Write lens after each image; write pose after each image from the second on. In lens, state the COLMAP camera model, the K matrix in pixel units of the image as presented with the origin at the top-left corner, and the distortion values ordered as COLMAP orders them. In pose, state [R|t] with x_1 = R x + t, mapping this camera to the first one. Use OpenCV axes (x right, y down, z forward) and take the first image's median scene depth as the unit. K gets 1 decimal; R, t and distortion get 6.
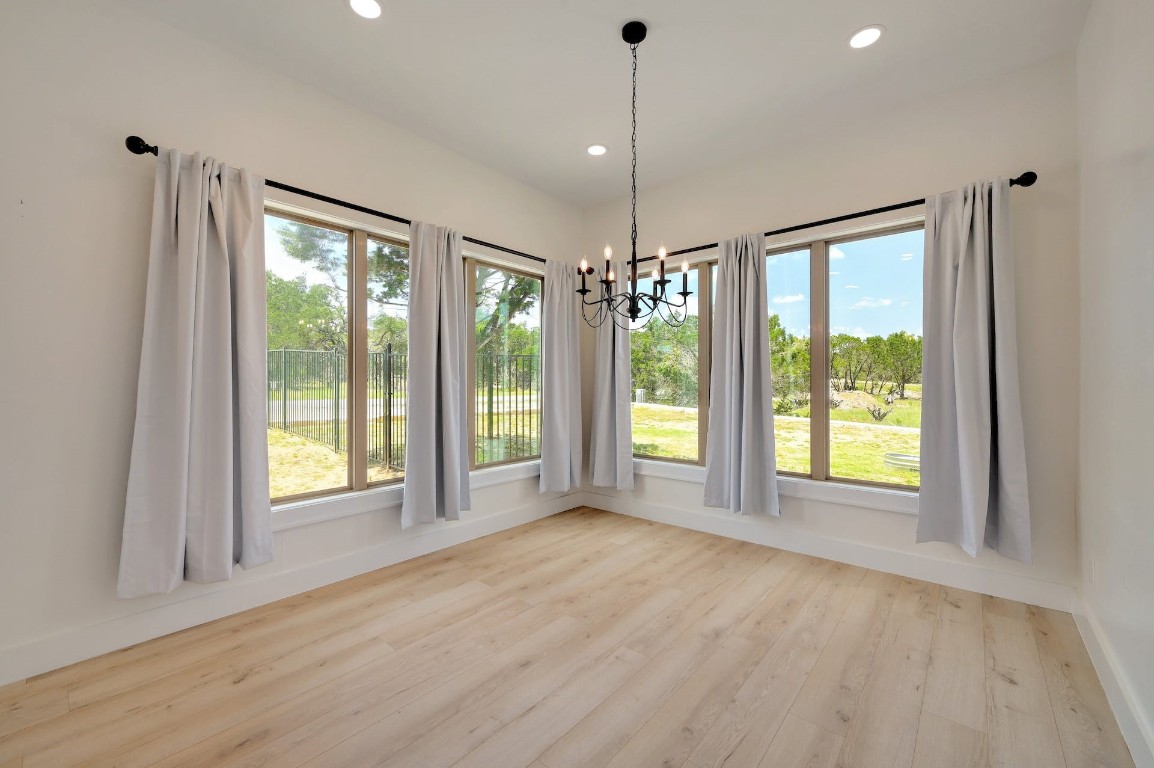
lens RADIAL K [[460.9, 0, 575.9], [0, 460.9, 382.6], [0, 0, 1]] dist [-0.001556, -0.000432]
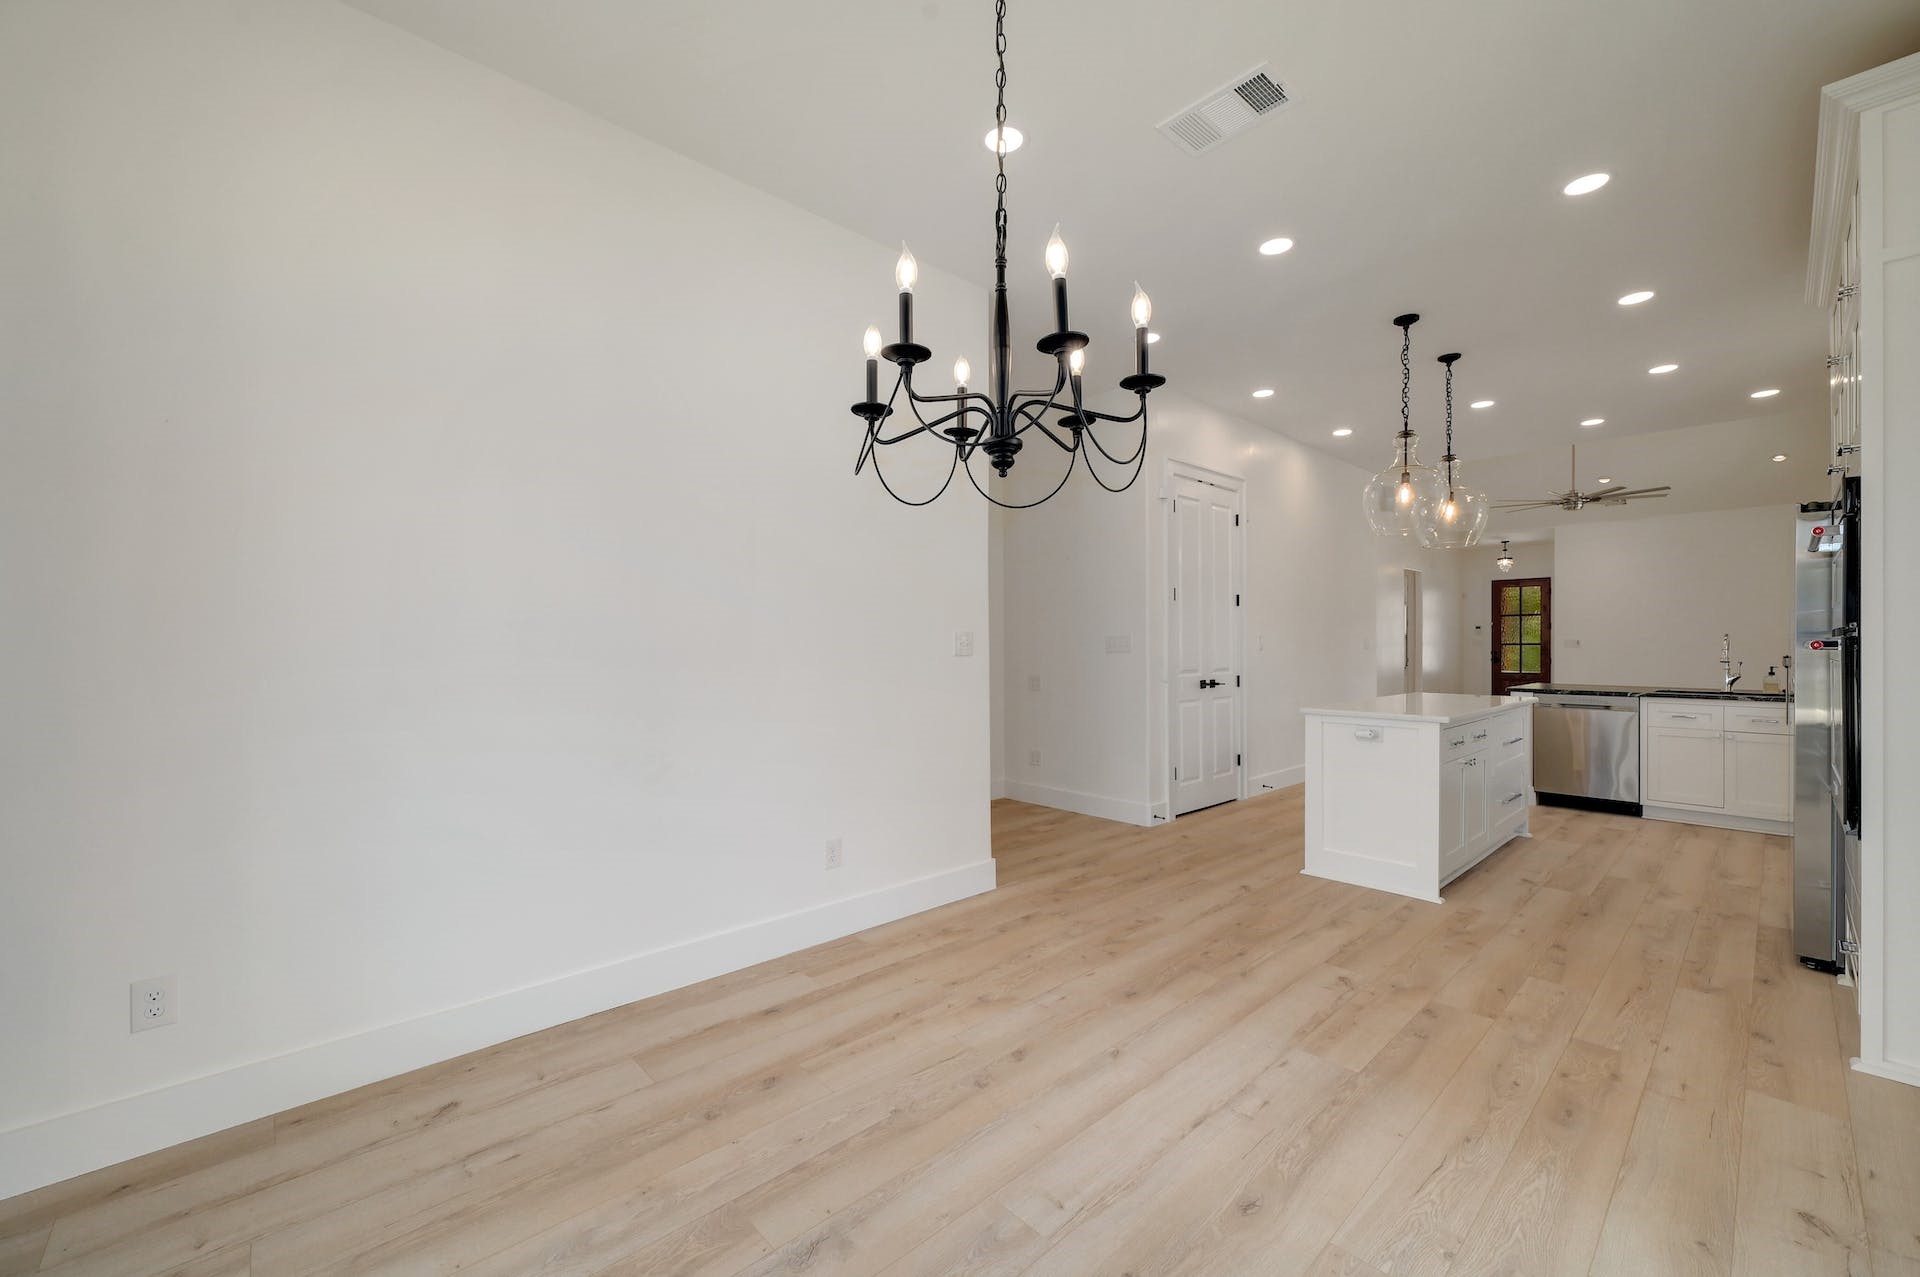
lens RADIAL K [[759.4, 0, 959.0], [0, 759.4, 648.8], [0, 0, 1]] dist [-0.001184, -0.000100]
pose [[-0.993296, 0.003207, 0.115555, 0.087113], [0.004120, 0.999962, 0.007662, 0.000496], [-0.115526, 0.008087, -0.993272, 1.555006]]
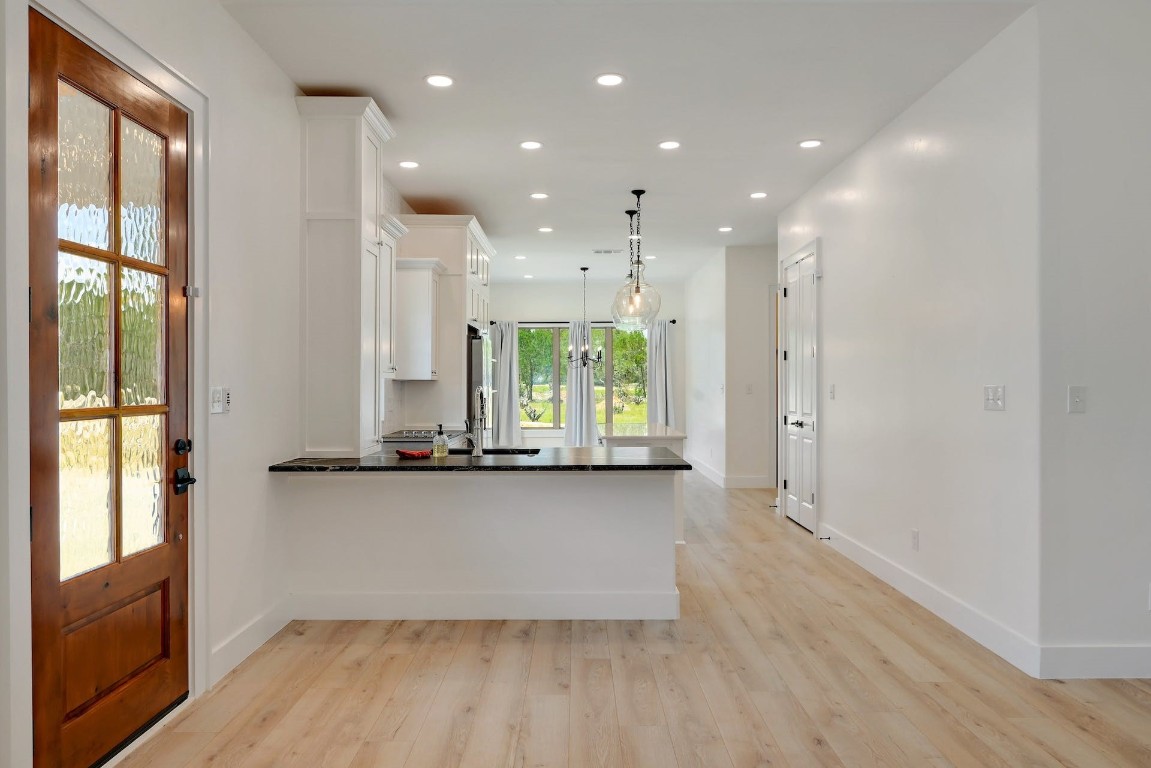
lens RADIAL K [[753.9, 0, 575.5], [0, 753.9, 384.0], [0, 0, 1]] dist [-0.001674, -0.000769]
pose [[0.757993, -0.001640, 0.652261, -2.940303], [0.000955, 0.999999, 0.001405, -0.024874], [-0.652262, -0.000443, 0.757993, -2.503108]]
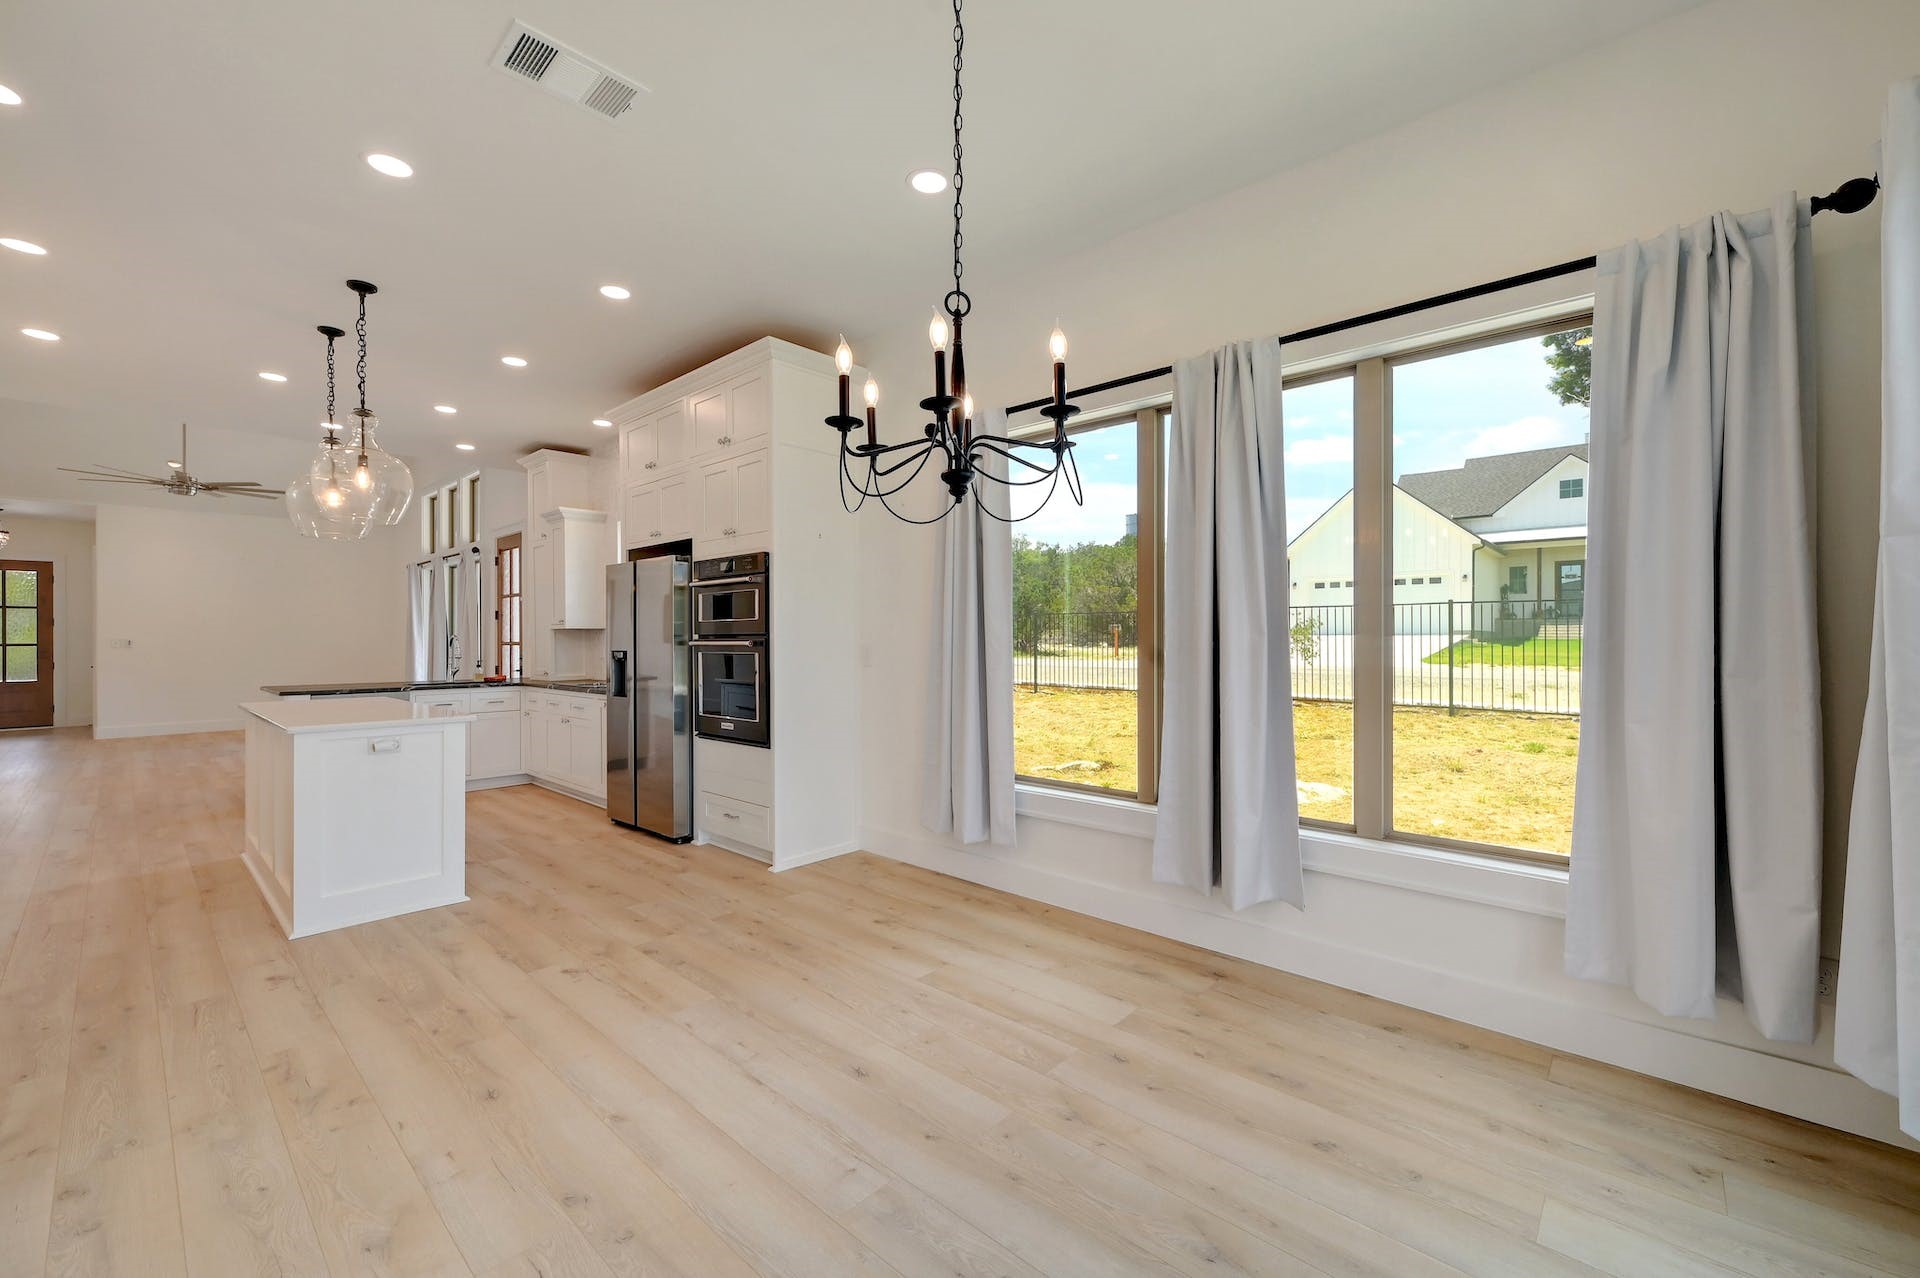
lens RADIAL K [[766.9, 0, 958.2], [0, 766.9, 636.6], [0, 0, 1]] dist [-0.001556, -0.000432]
pose [[-0.028785, -0.001642, -0.999584, 0.818776], [0.002252, 0.999996, -0.001707, -0.003158], [0.999583, -0.002301, -0.028781, 0.987029]]
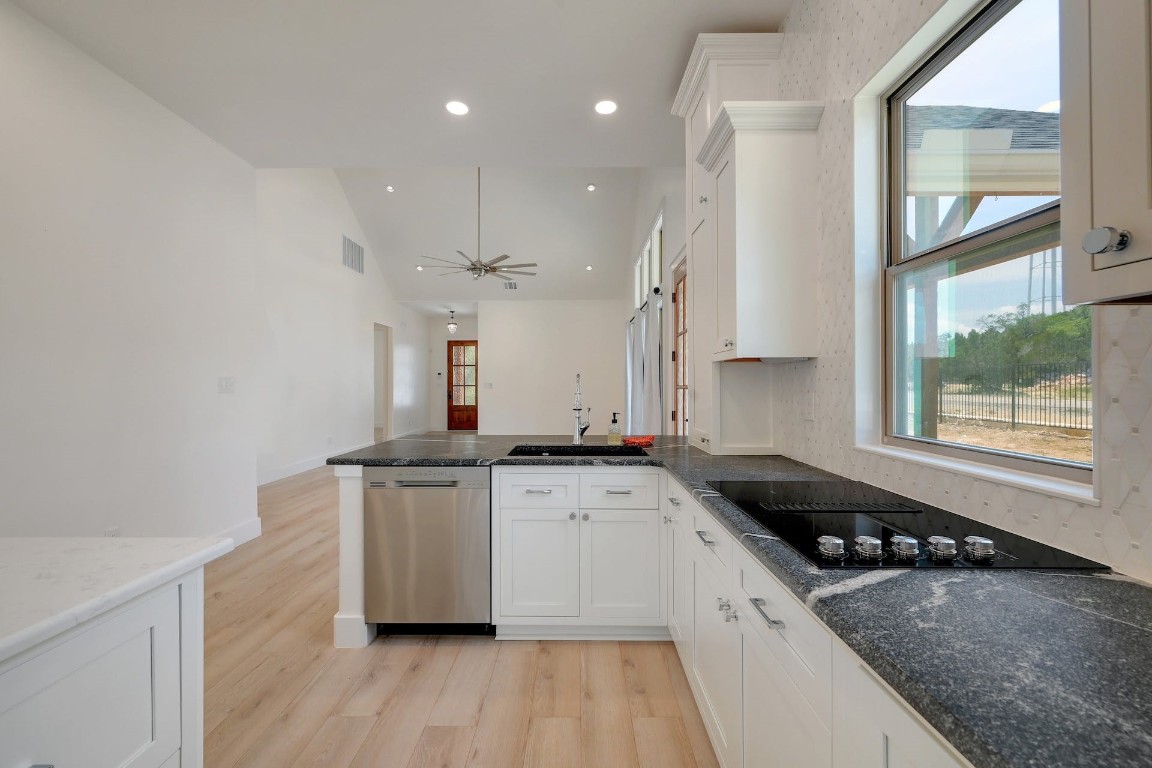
lens RADIAL K [[460.1, 0, 574.9], [0, 460.1, 382.6], [0, 0, 1]] dist [-0.001556, -0.000432]
pose [[-0.760115, -0.002255, -0.649785, -1.169479], [-0.000741, 0.999996, -0.002603, 0.005190], [0.649789, -0.001497, -0.760113, -0.083492]]
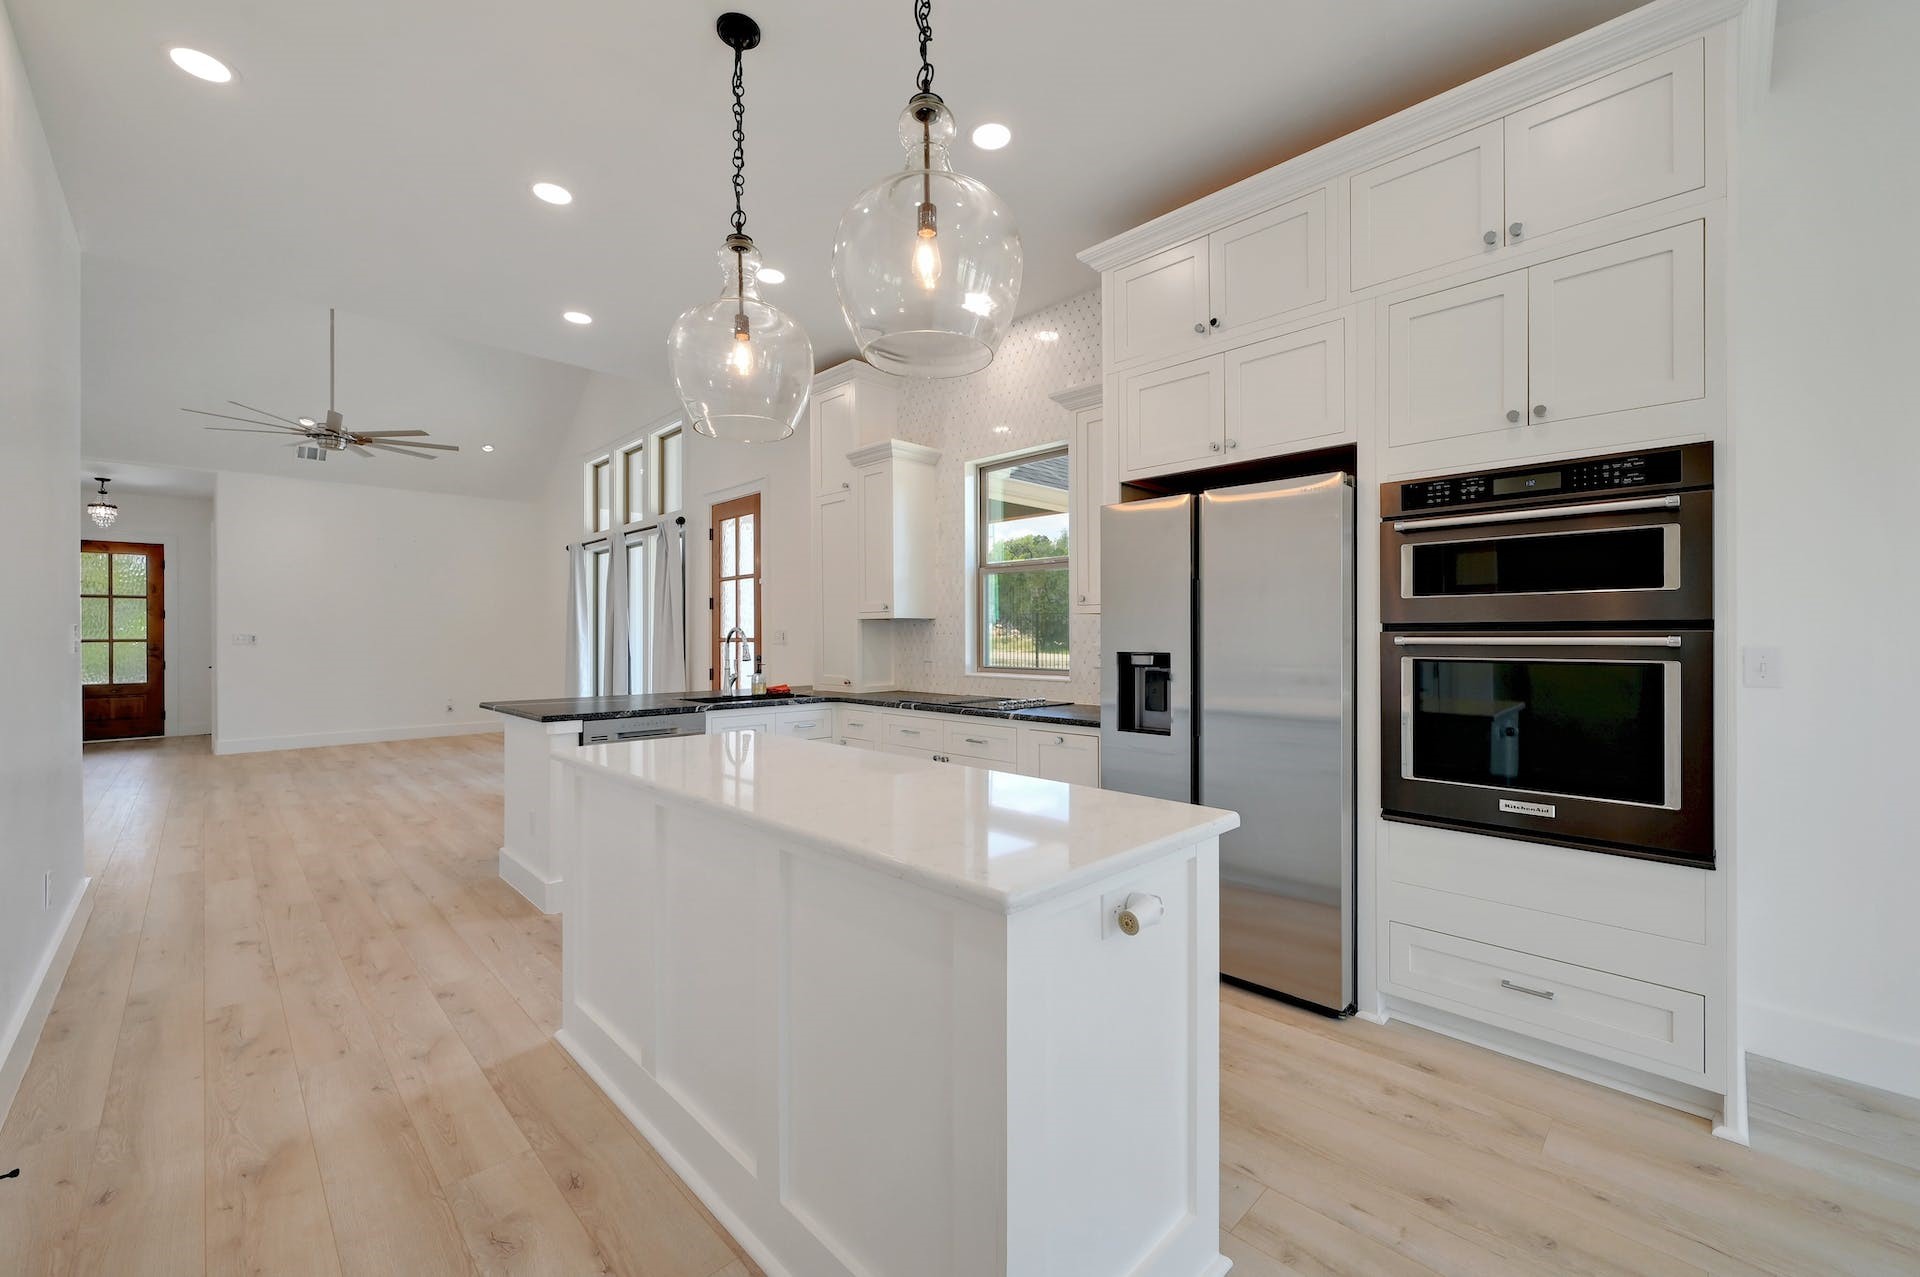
lens RADIAL K [[762.2, 0, 956.0], [0, 762.2, 636.5], [0, 0, 1]] dist [0.000700, 0.000361]
pose [[-0.082748, 0.001550, -0.996569, -0.042173], [0.000771, 0.999999, 0.001492, 0.002510], [0.996570, -0.000645, -0.082749, -0.203304]]
